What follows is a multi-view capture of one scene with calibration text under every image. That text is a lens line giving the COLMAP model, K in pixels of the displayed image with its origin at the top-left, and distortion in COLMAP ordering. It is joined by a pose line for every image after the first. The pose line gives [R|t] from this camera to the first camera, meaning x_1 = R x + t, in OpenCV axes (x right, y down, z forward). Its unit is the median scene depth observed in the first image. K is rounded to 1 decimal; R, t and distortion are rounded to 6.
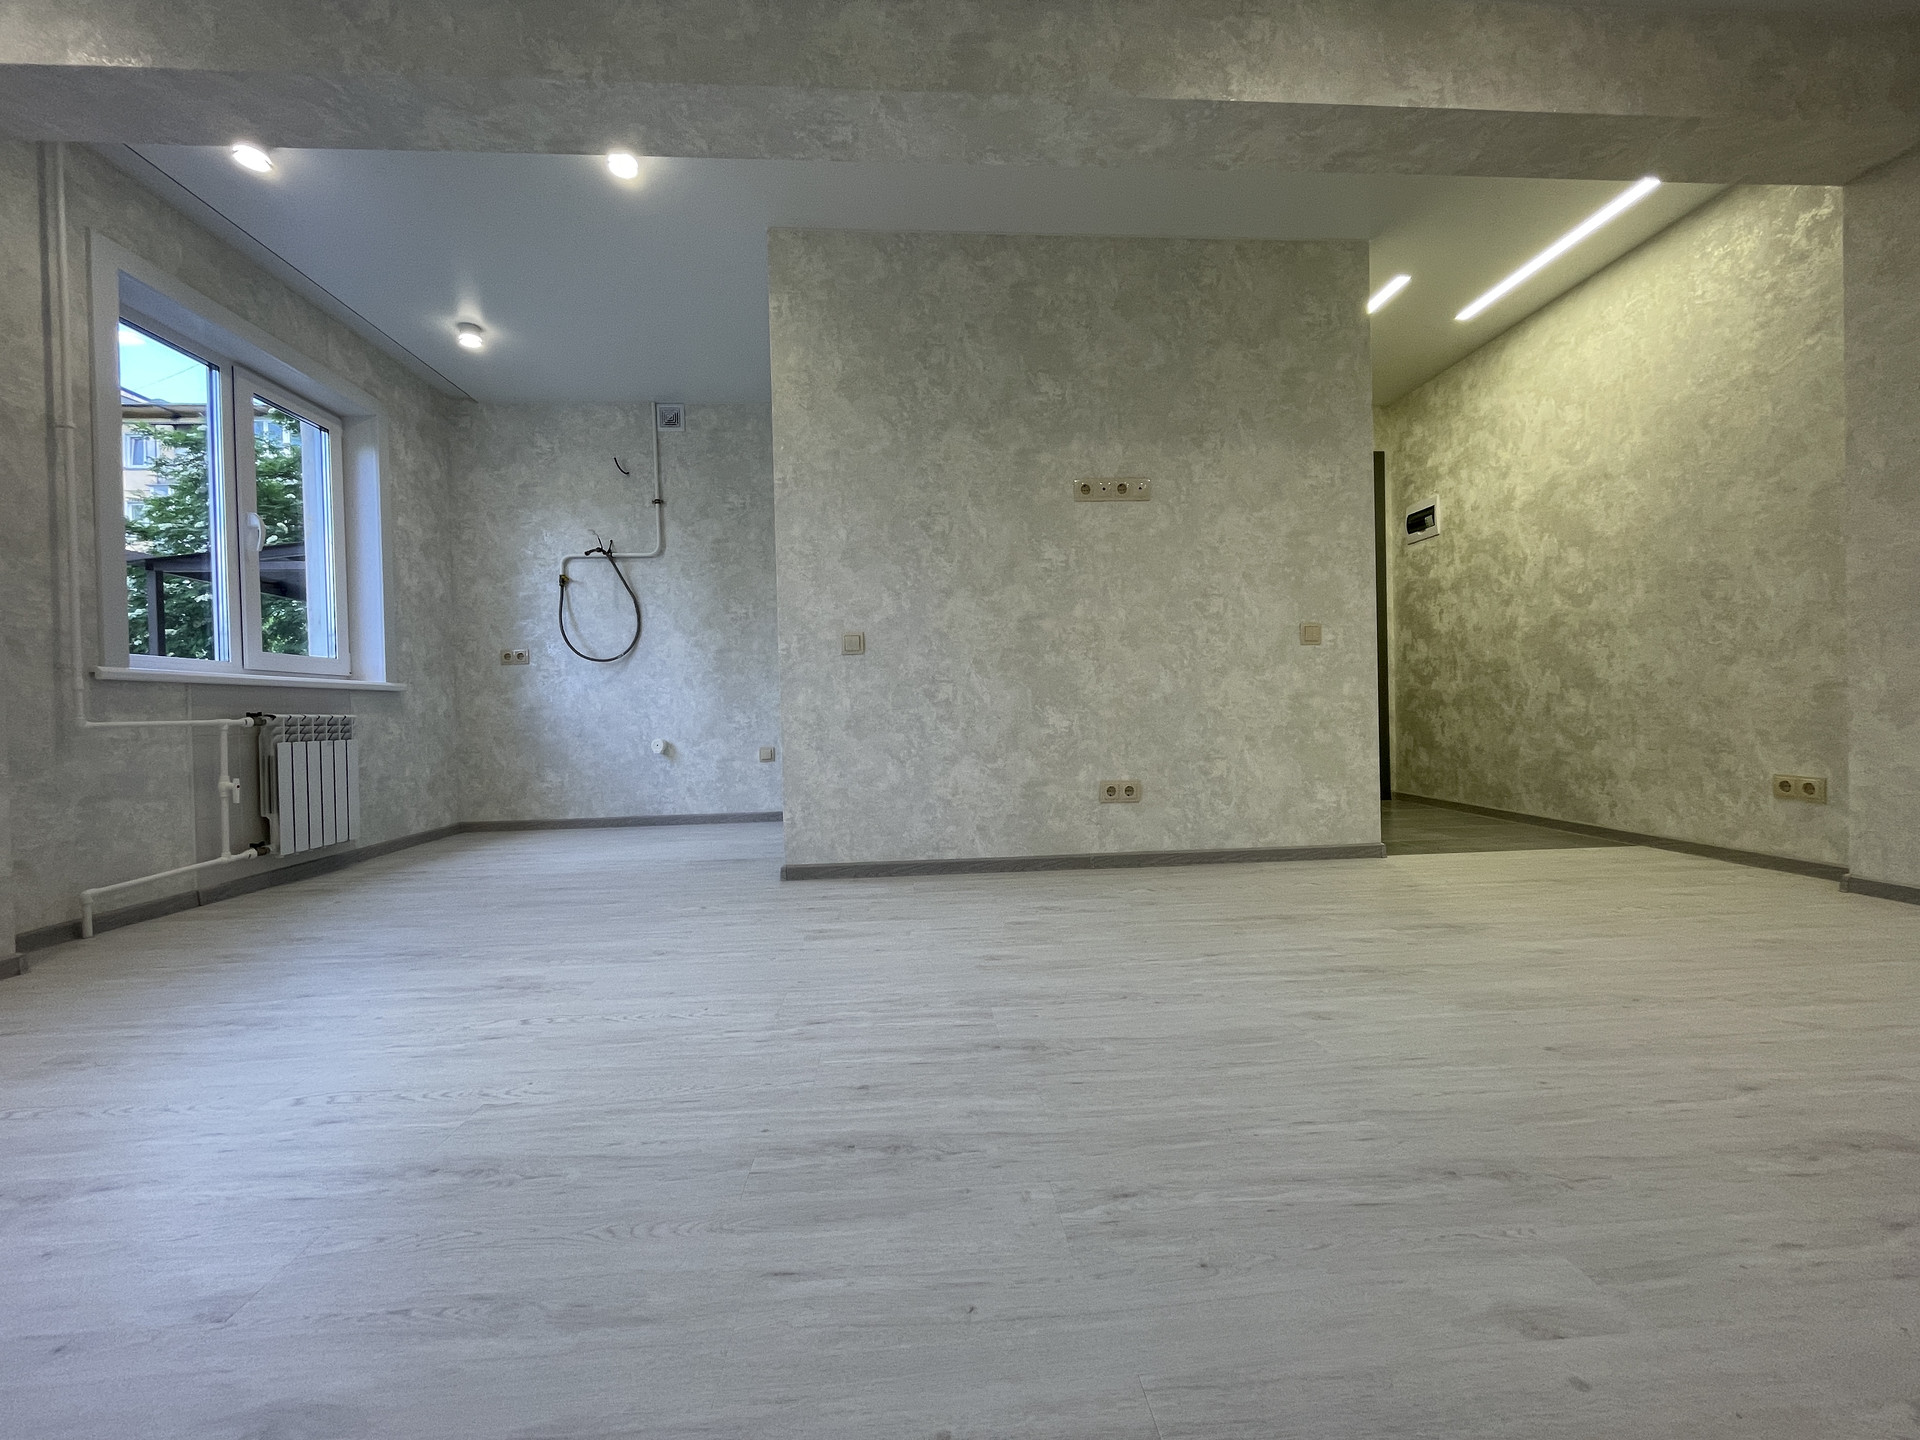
lens RADIAL K [[774.9, 0, 955.1], [0, 774.9, 718.5], [0, 0, 1]] dist [-0.002182, -0.000511]
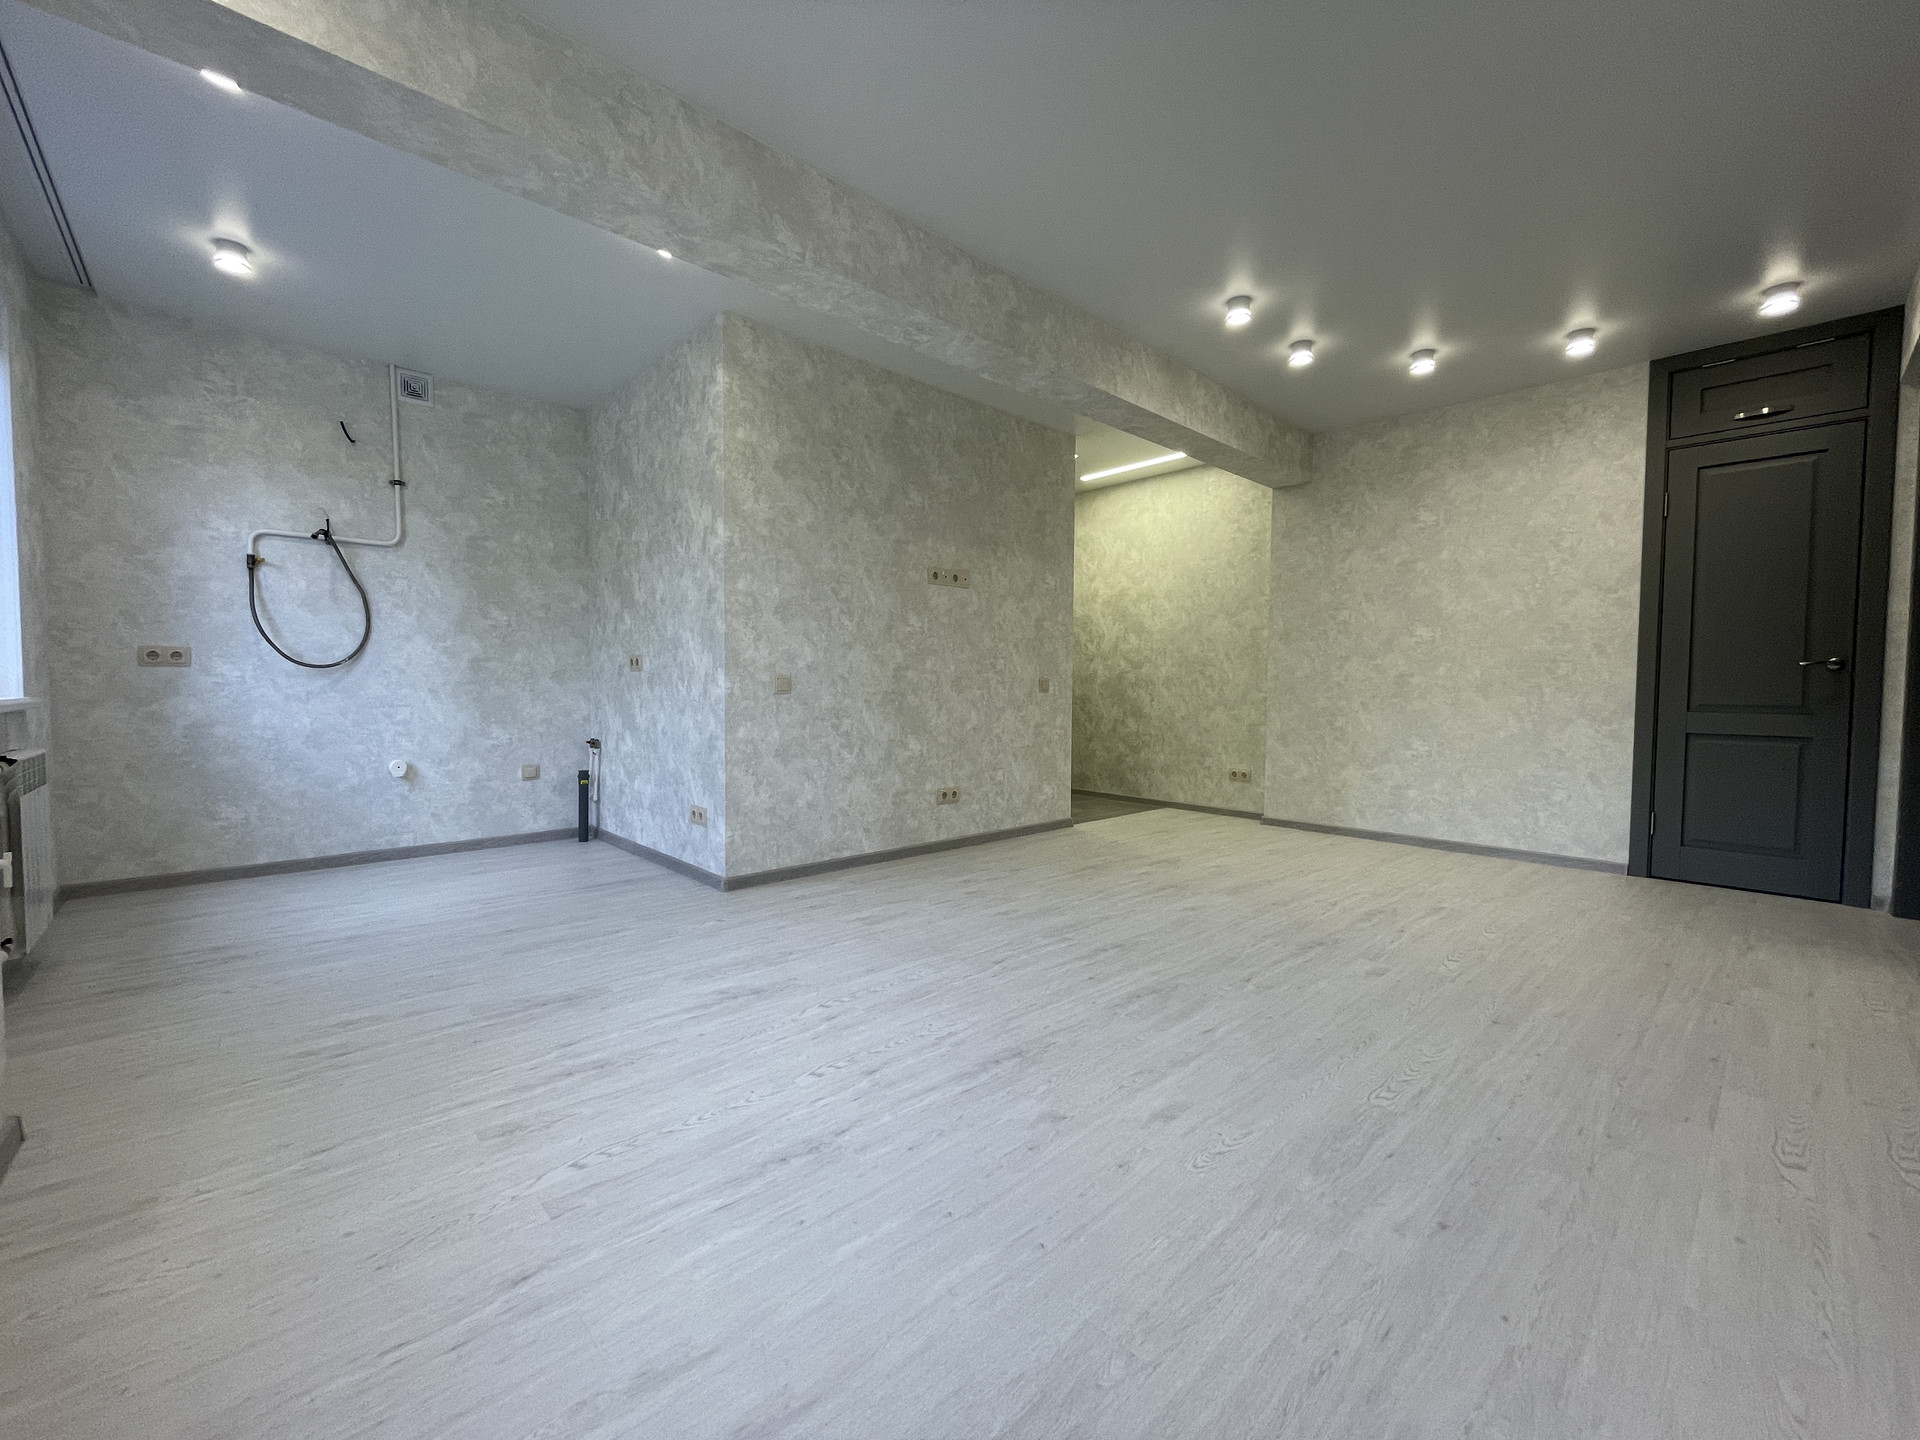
lens RADIAL K [[774.9, 0, 955.1], [0, 774.9, 718.5], [0, 0, 1]] dist [-0.002182, -0.000511]
pose [[0.778117, 0.003229, 0.628111, -0.662100], [-0.019199, 0.999642, 0.018645, -0.071227], [-0.627826, -0.026567, 0.777900, -0.088227]]
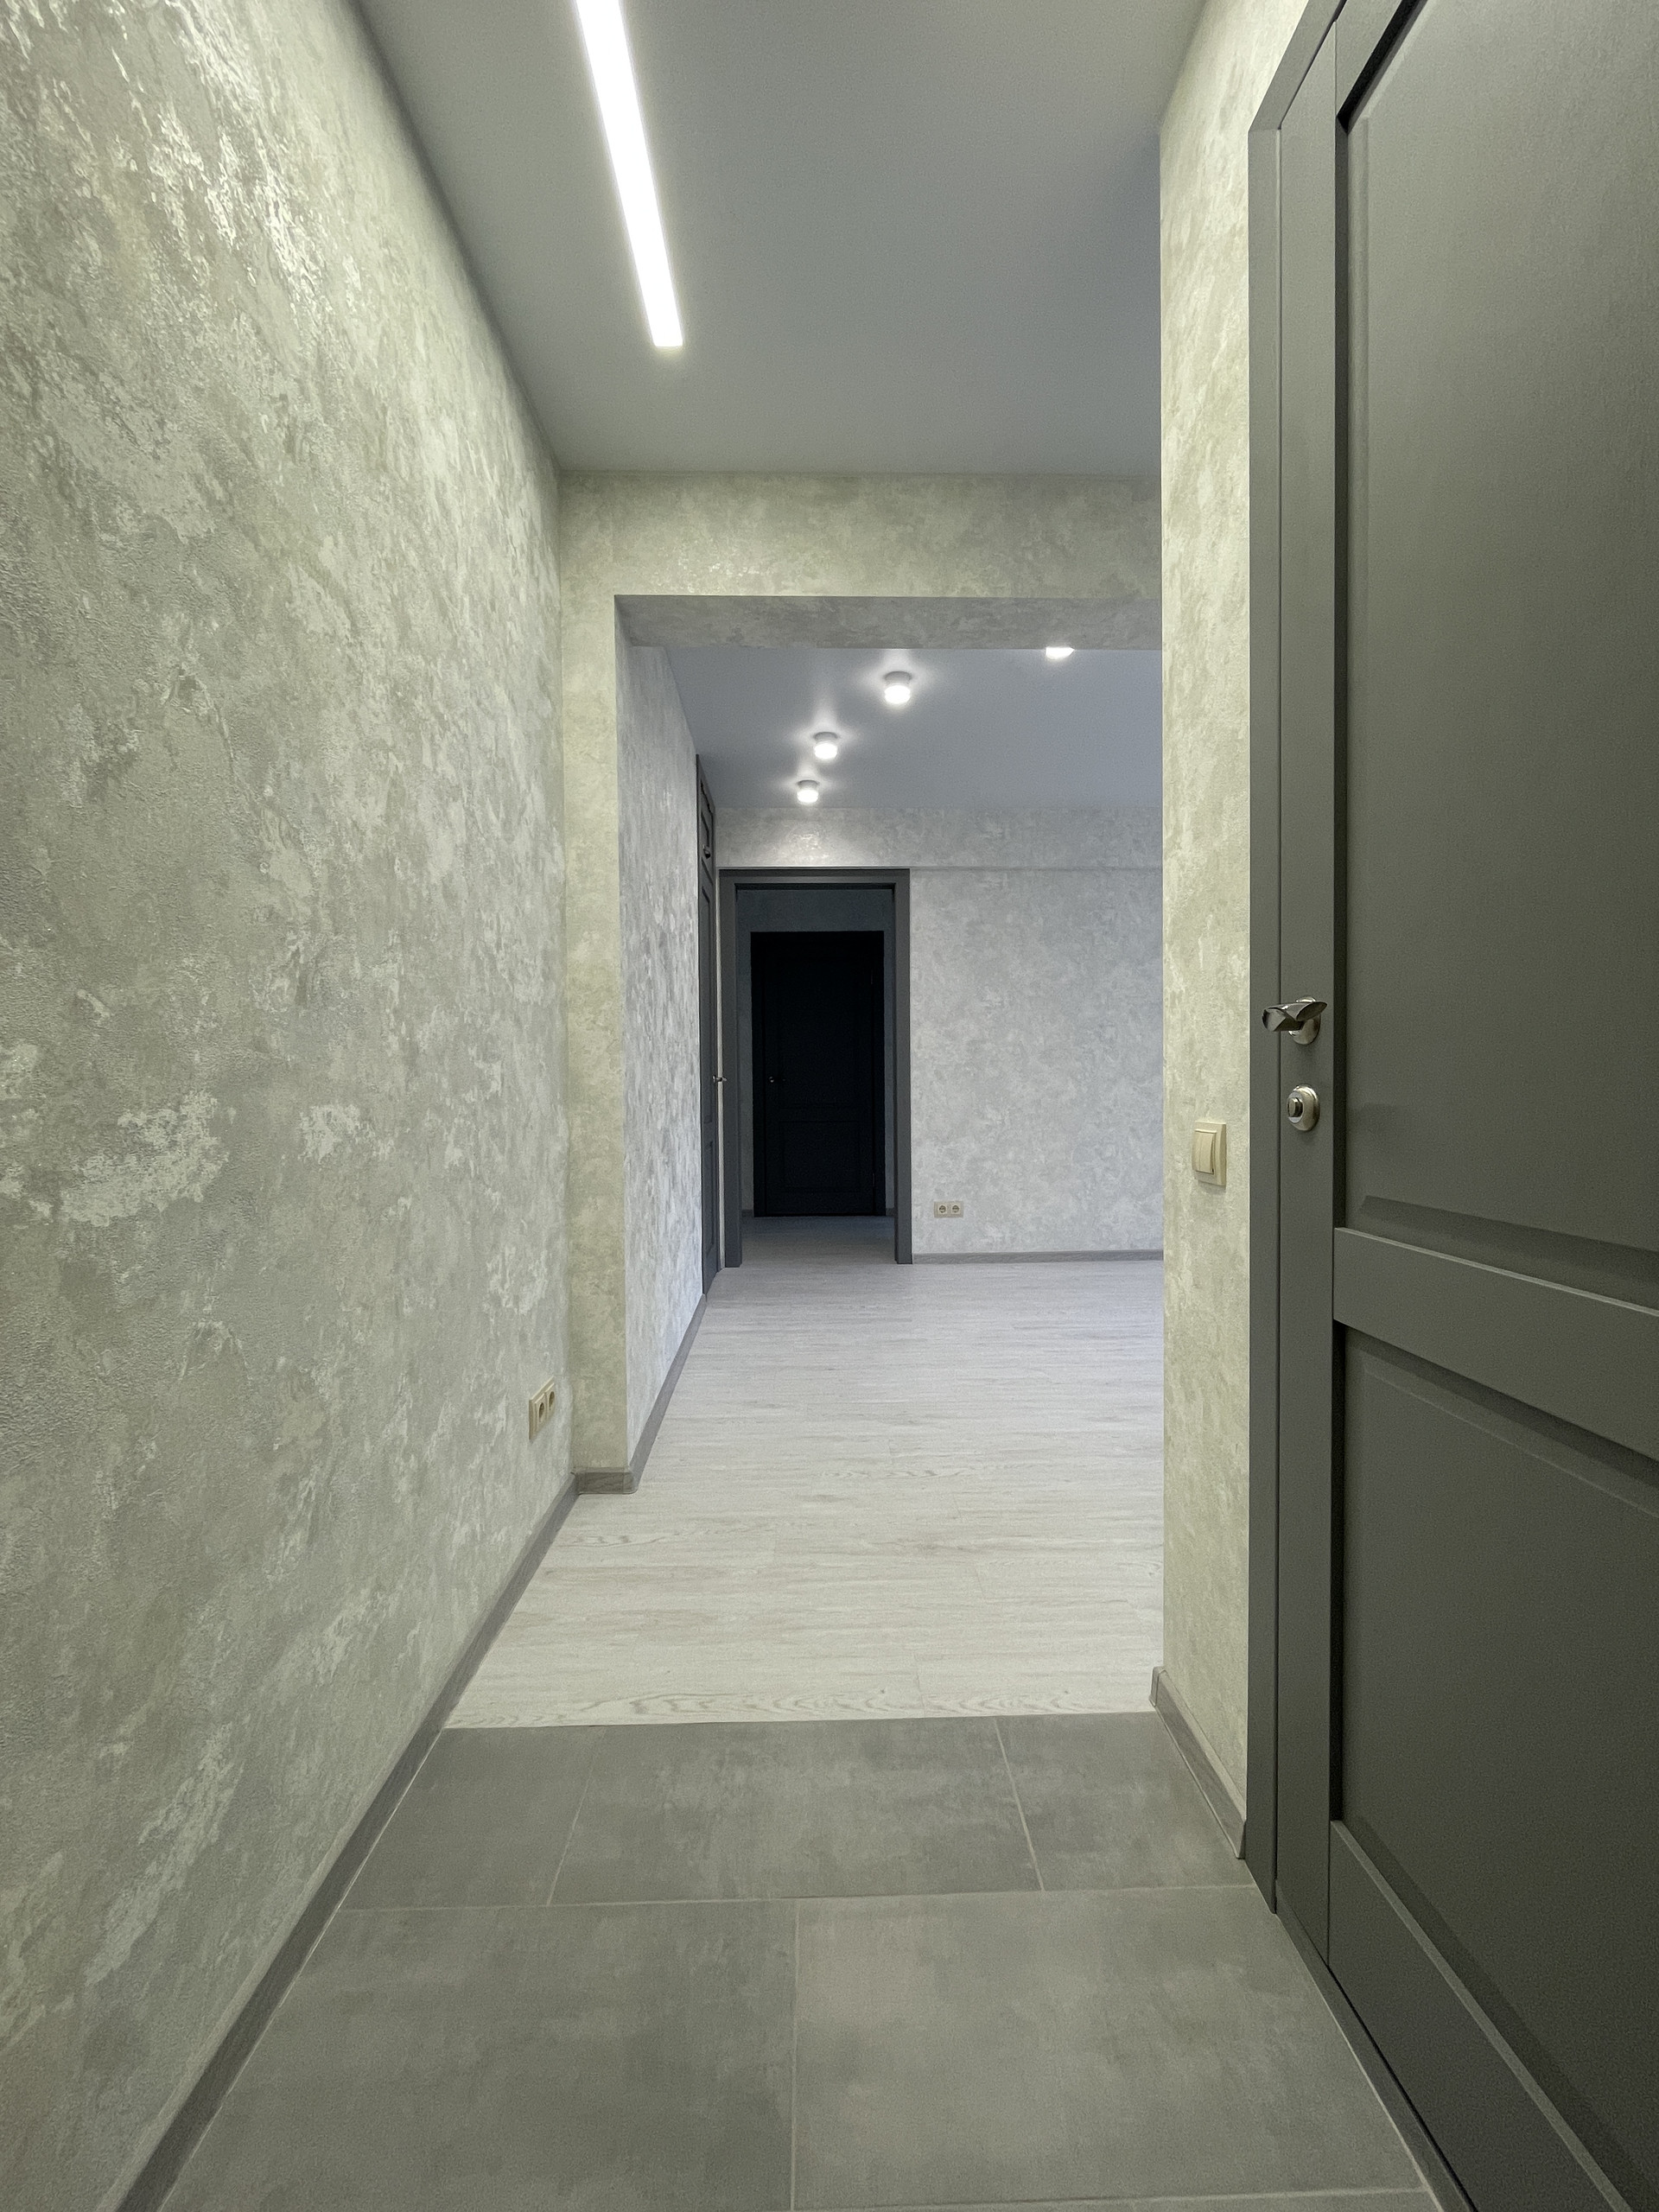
lens RADIAL K [[892.7, 0, 830.6], [0, 892.7, 1099.2], [0, 0, 1]] dist [-0.002182, -0.000511]
pose [[-0.998494, 0.032801, 0.043982, 0.718281], [0.034128, 0.998974, 0.029766, -0.156391], [-0.042961, 0.031222, -0.998589, 1.512666]]
